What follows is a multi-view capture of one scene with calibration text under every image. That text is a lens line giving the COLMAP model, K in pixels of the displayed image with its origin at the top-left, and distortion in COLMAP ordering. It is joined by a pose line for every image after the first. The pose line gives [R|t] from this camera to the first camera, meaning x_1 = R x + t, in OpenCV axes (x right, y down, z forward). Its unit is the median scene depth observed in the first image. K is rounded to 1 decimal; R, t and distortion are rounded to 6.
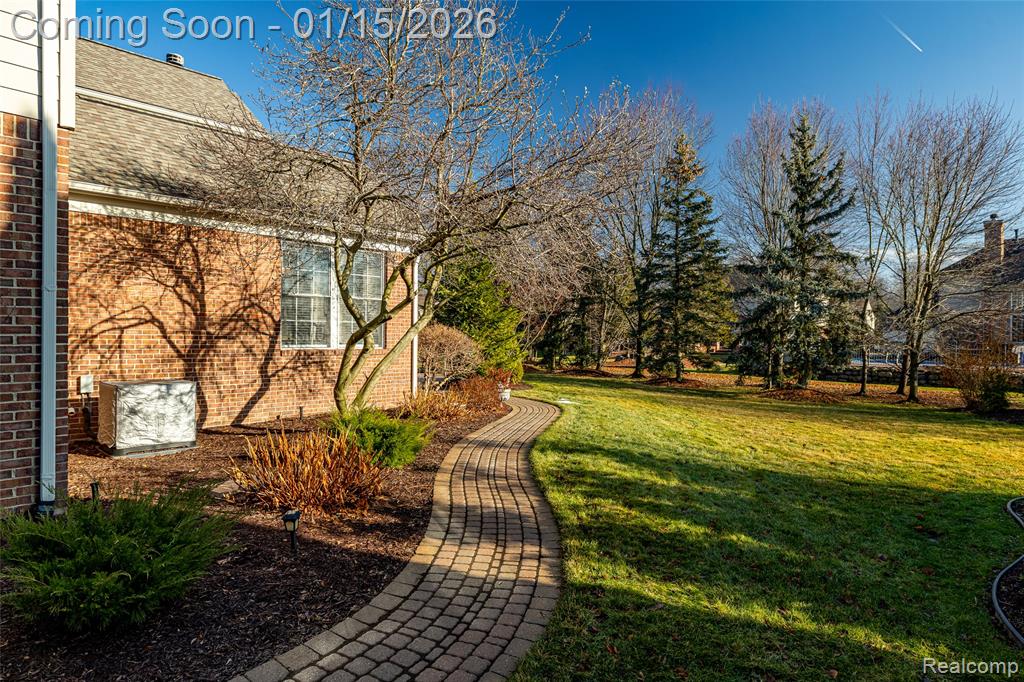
lens RADIAL K [[573.0, 0, 508.6], [0, 573.0, 344.2], [0, 0, 1]] dist [0.001961, -0.000680]
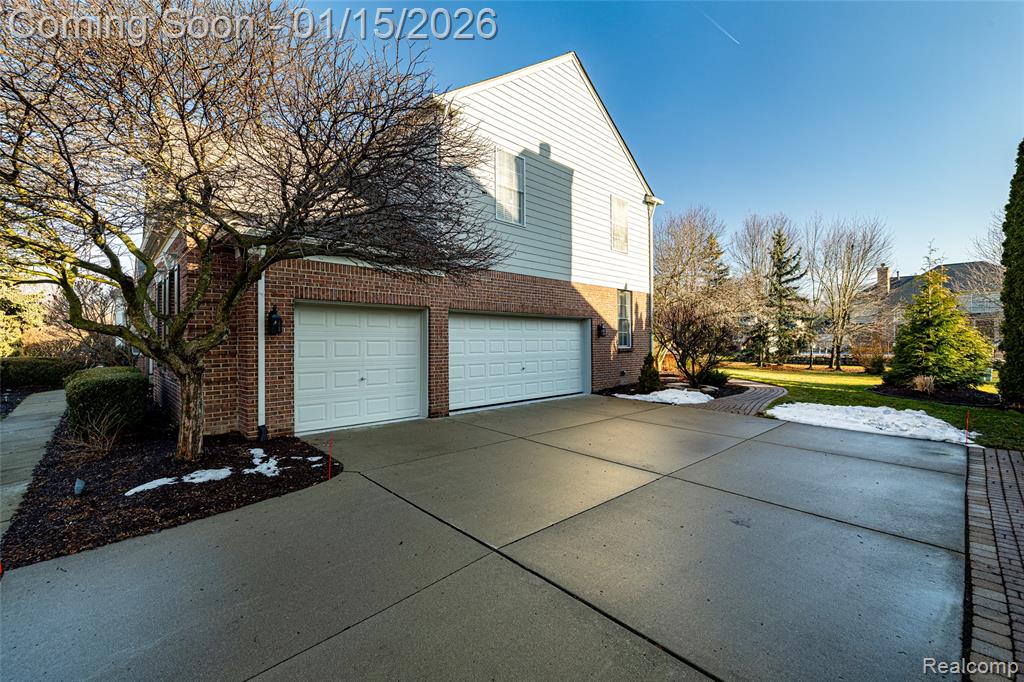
lens RADIAL K [[428.8, 0, 515.1], [0, 428.8, 336.2], [0, 0, 1]] dist [0.000817, 0.001024]
pose [[0.999775, -0.008605, -0.019391, -0.368013], [0.008222, 0.999771, -0.019764, -0.001893], [0.019557, 0.019600, 0.999617, -0.487395]]
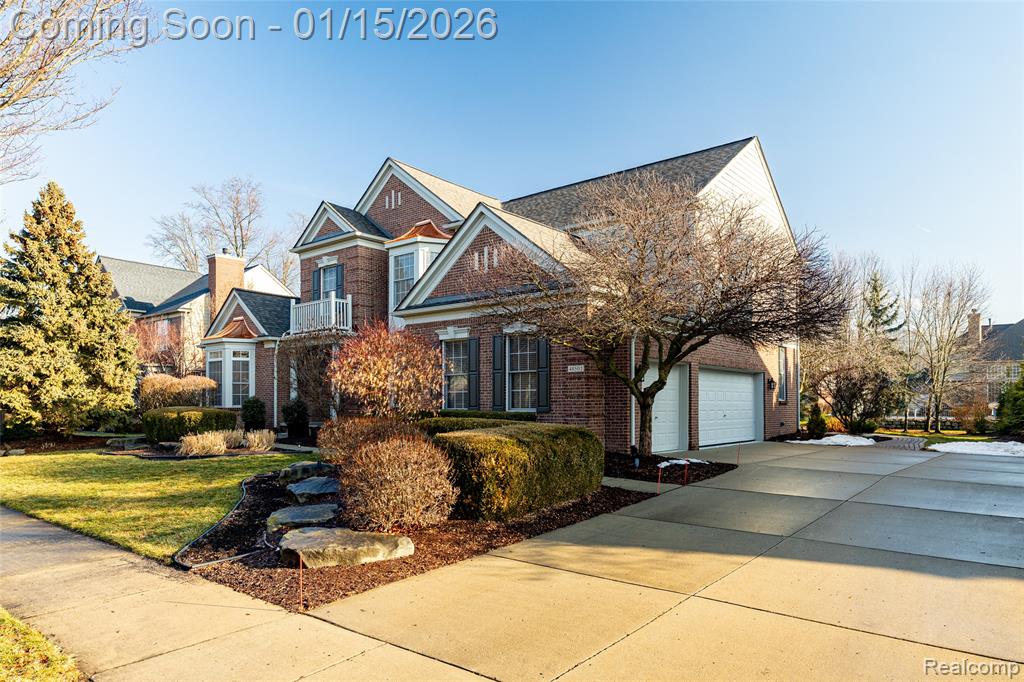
lens RADIAL K [[655.2, 0, 526.2], [0, 655.2, 390.8], [0, 0, 1]] dist [0.004269, -0.000372]
pose [[0.994494, -0.003333, 0.104745, -0.736853], [0.006542, 0.999519, -0.030305, 0.017810], [-0.104593, 0.030823, 0.994037, -0.846298]]
